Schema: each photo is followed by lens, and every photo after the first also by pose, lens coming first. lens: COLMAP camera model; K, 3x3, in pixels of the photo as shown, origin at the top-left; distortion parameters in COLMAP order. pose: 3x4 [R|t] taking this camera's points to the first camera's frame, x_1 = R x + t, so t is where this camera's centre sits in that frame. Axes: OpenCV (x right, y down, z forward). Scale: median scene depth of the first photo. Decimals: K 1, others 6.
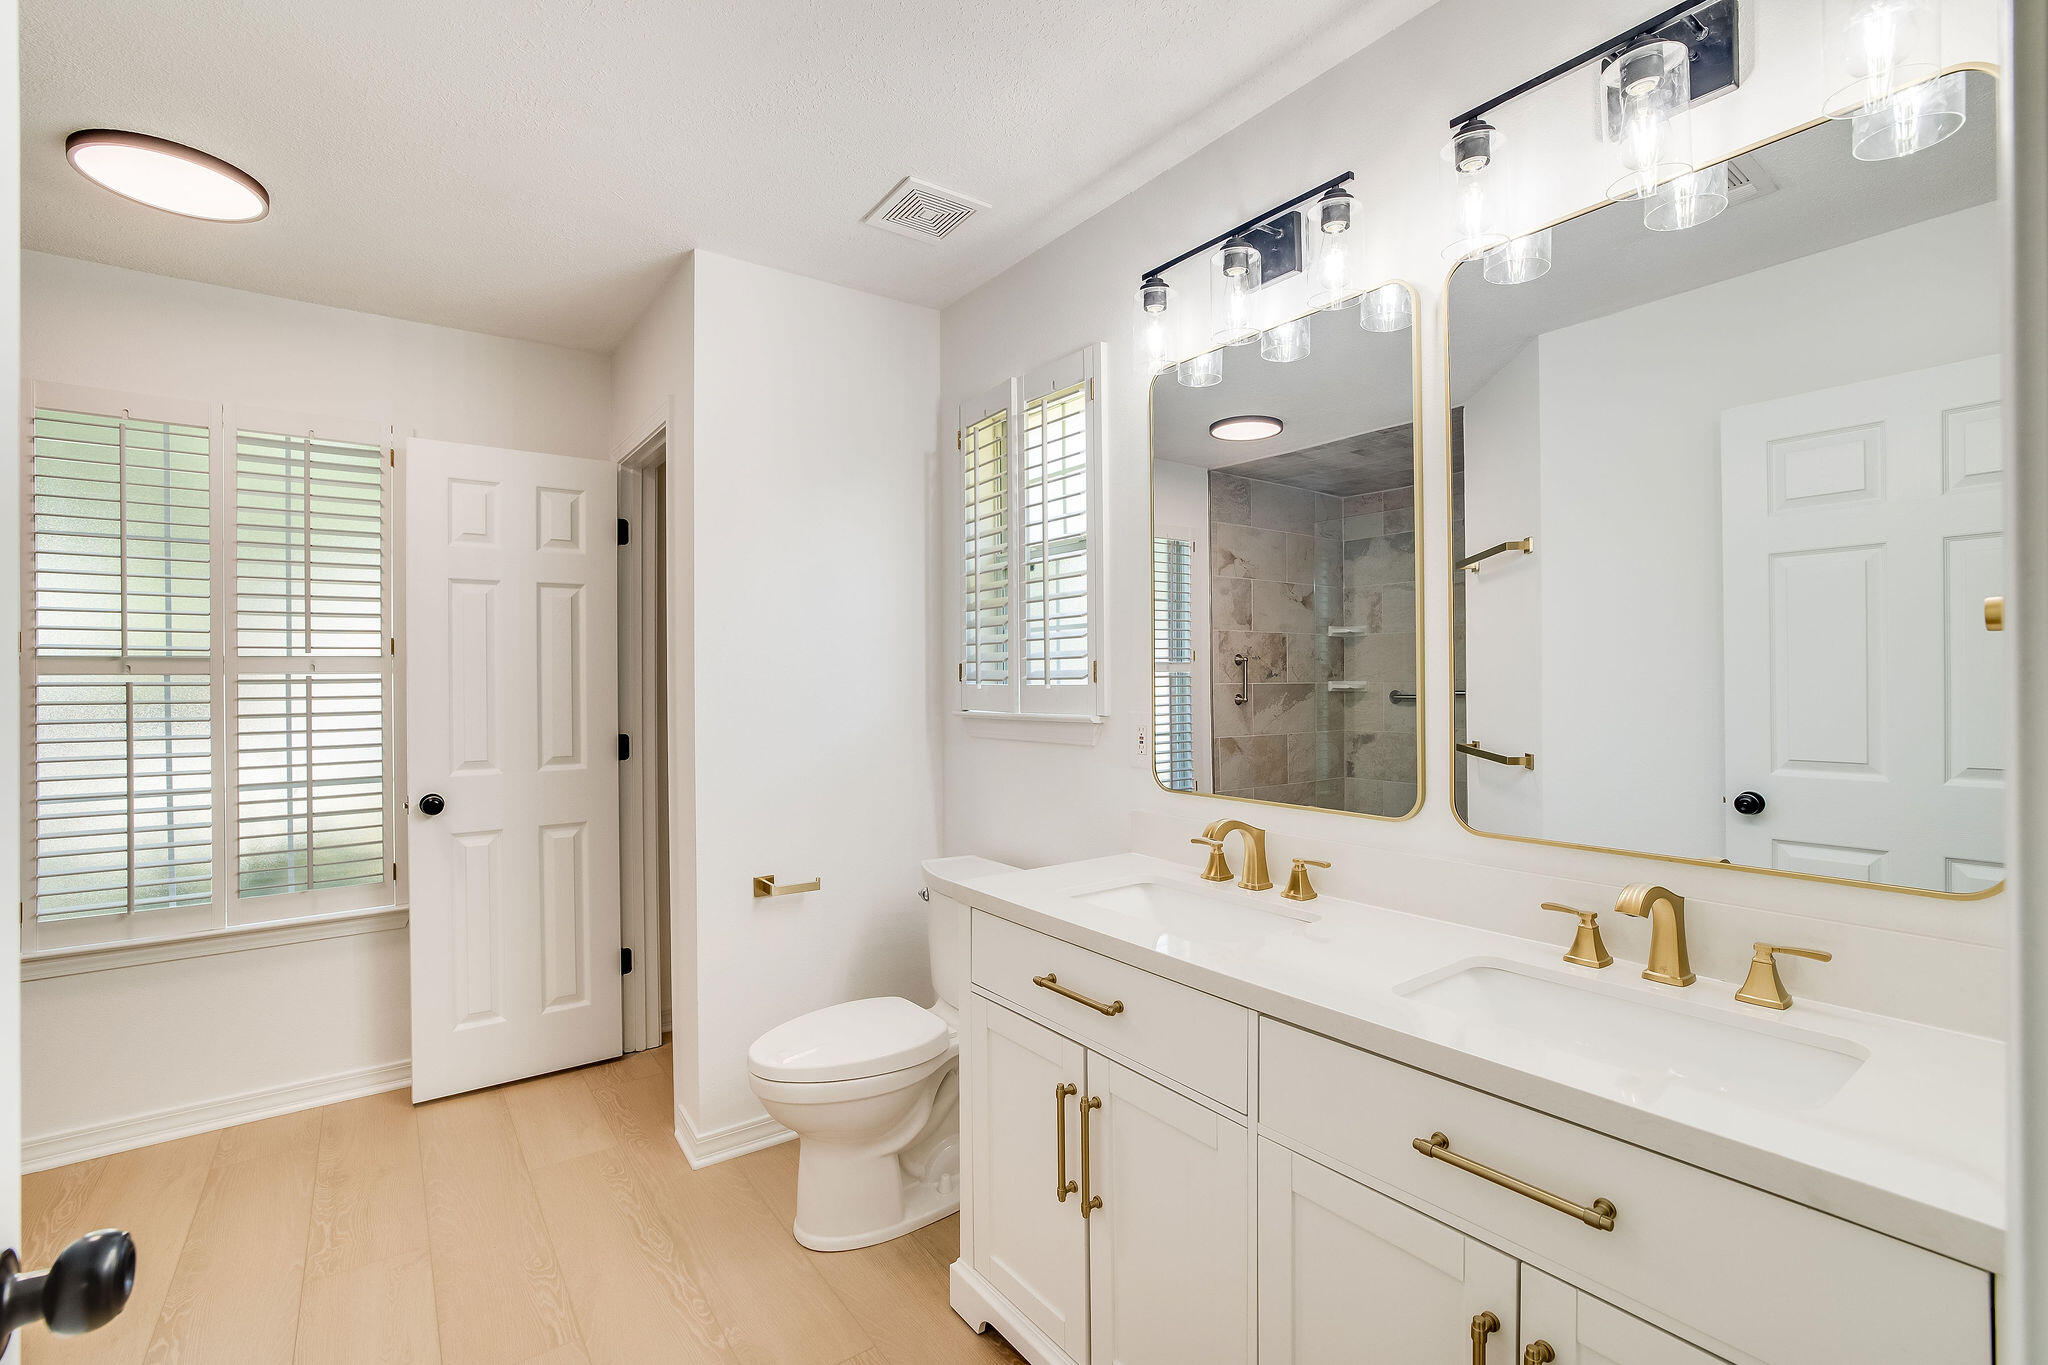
lens RADIAL K [[904.8, 0, 1022.7], [0, 904.8, 680.6], [0, 0, 1]] dist [-0.001441, 0.000004]
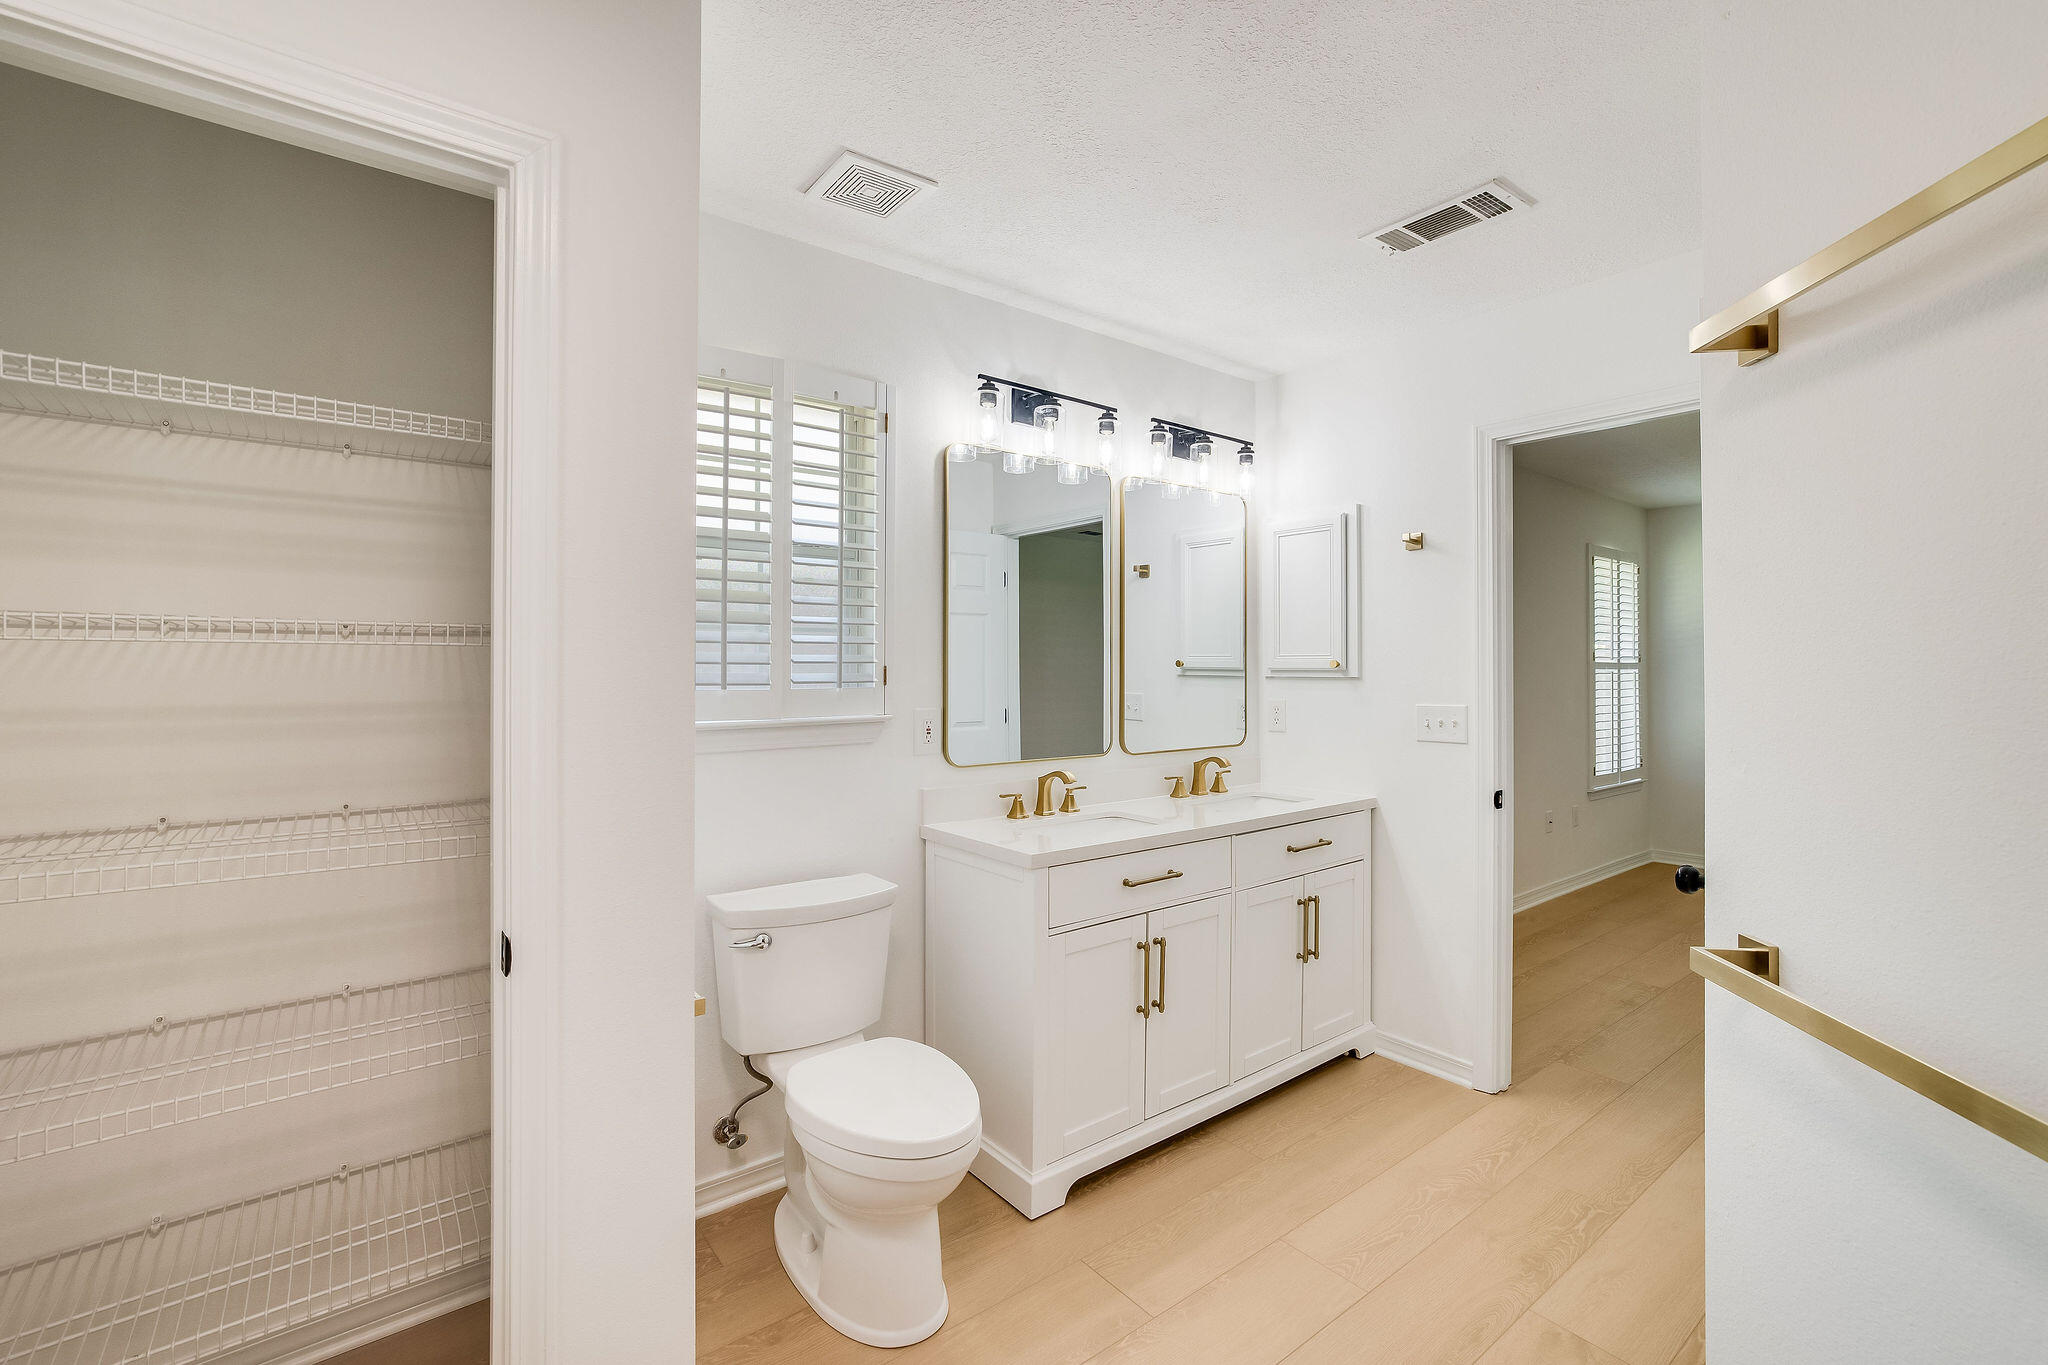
lens RADIAL K [[904.8, 0, 1026.9], [0, 904.8, 677.4], [0, 0, 1]] dist [-0.001441, 0.000004]
pose [[-0.024766, 0.006926, 0.999669, -1.311108], [0.001451, 0.999975, -0.006892, 0.001250], [-0.999692, 0.001280, -0.024776, 1.076086]]
